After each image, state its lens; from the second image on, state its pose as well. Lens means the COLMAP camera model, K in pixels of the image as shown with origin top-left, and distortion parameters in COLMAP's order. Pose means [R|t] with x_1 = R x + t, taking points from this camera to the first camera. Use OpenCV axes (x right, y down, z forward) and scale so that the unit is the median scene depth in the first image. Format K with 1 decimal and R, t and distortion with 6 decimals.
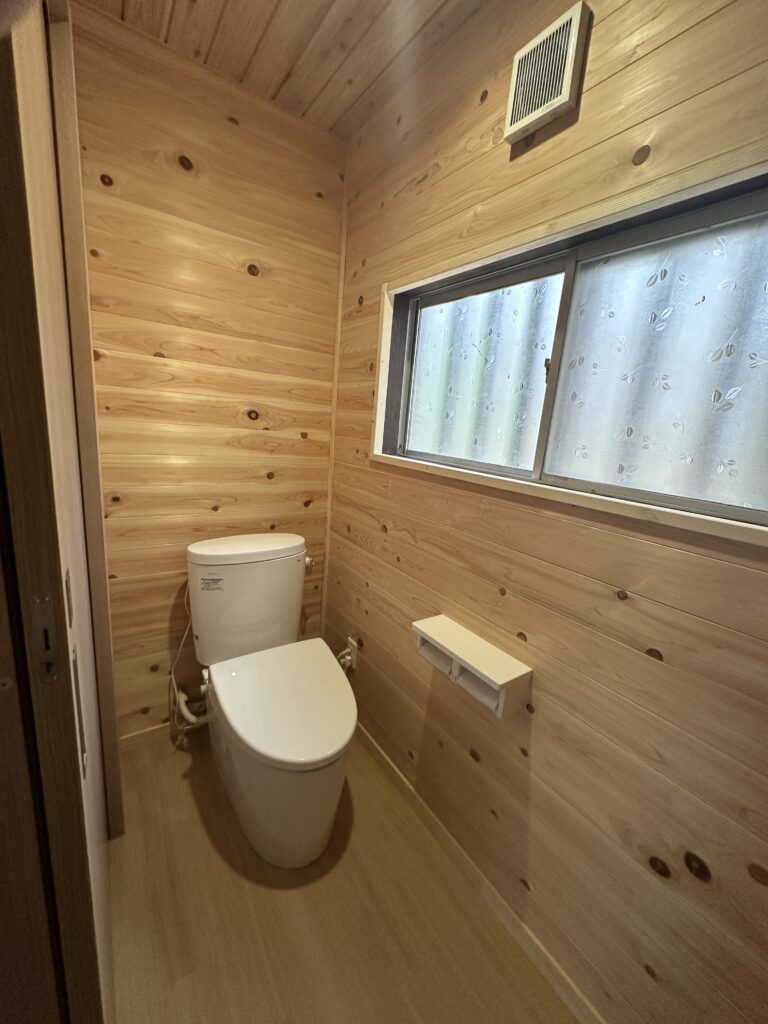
lens RADIAL K [[408.4, 0, 384.3], [0, 408.4, 513.2], [0, 0, 1]] dist [-0.003309, 0.000645]
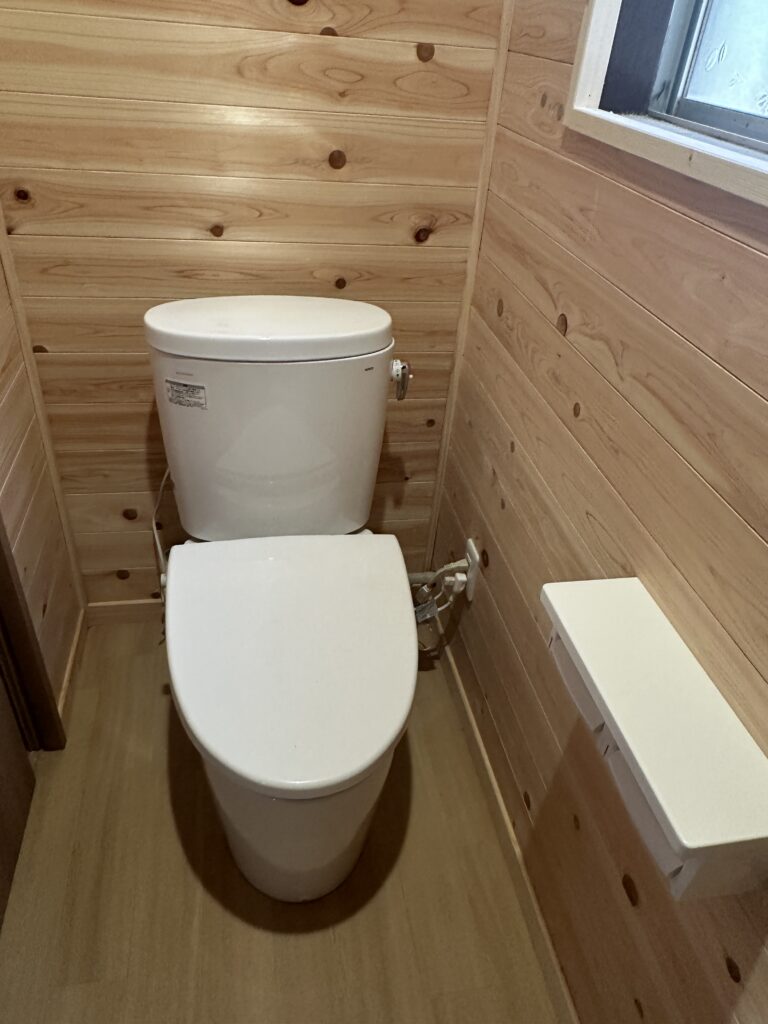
lens RADIAL K [[707.9, 0, 381.4], [0, 707.9, 511.5], [0, 0, 1]] dist [-0.007698, 0.000827]
pose [[0.909384, 0.227924, -0.347952, 0.112654], [-0.088516, 0.923388, 0.373522, -0.032910], [0.406430, -0.308876, 0.859890, 0.272171]]
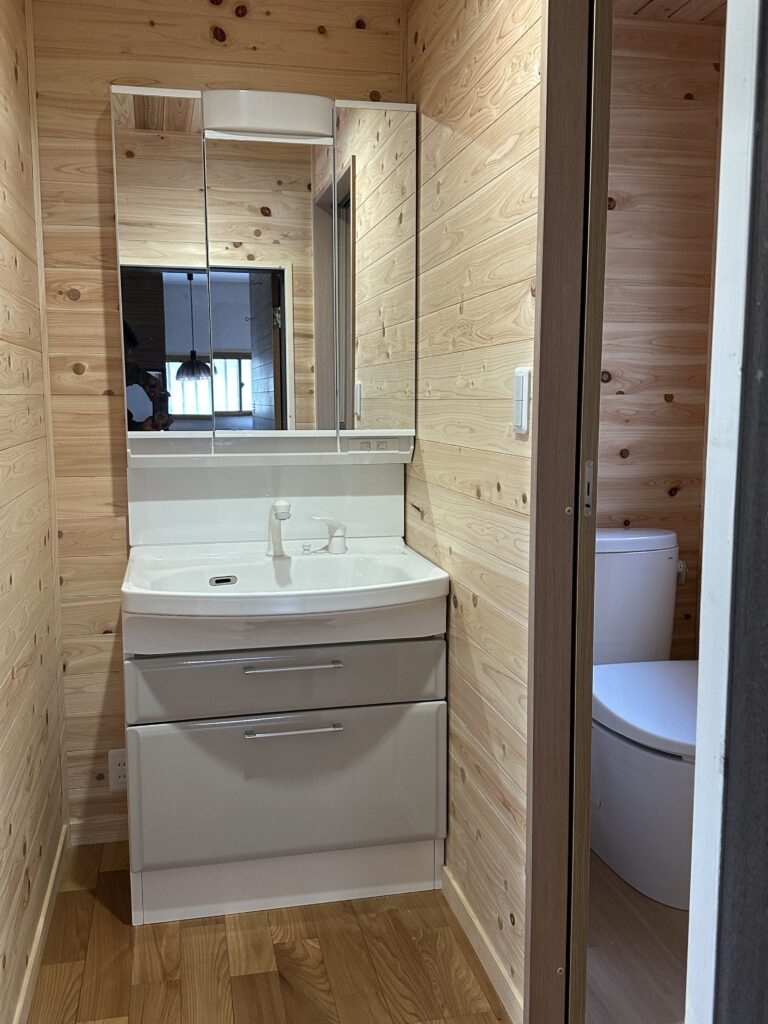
lens RADIAL K [[919.8, 0, 383.4], [0, 919.8, 513.0], [0, 0, 1]] dist [0.089749, -0.152406]
pose [[0.921719, -0.036719, -0.386117, -0.033798], [-0.007827, 0.993545, -0.113168, 0.225205], [0.387780, 0.107331, 0.915482, -0.768147]]
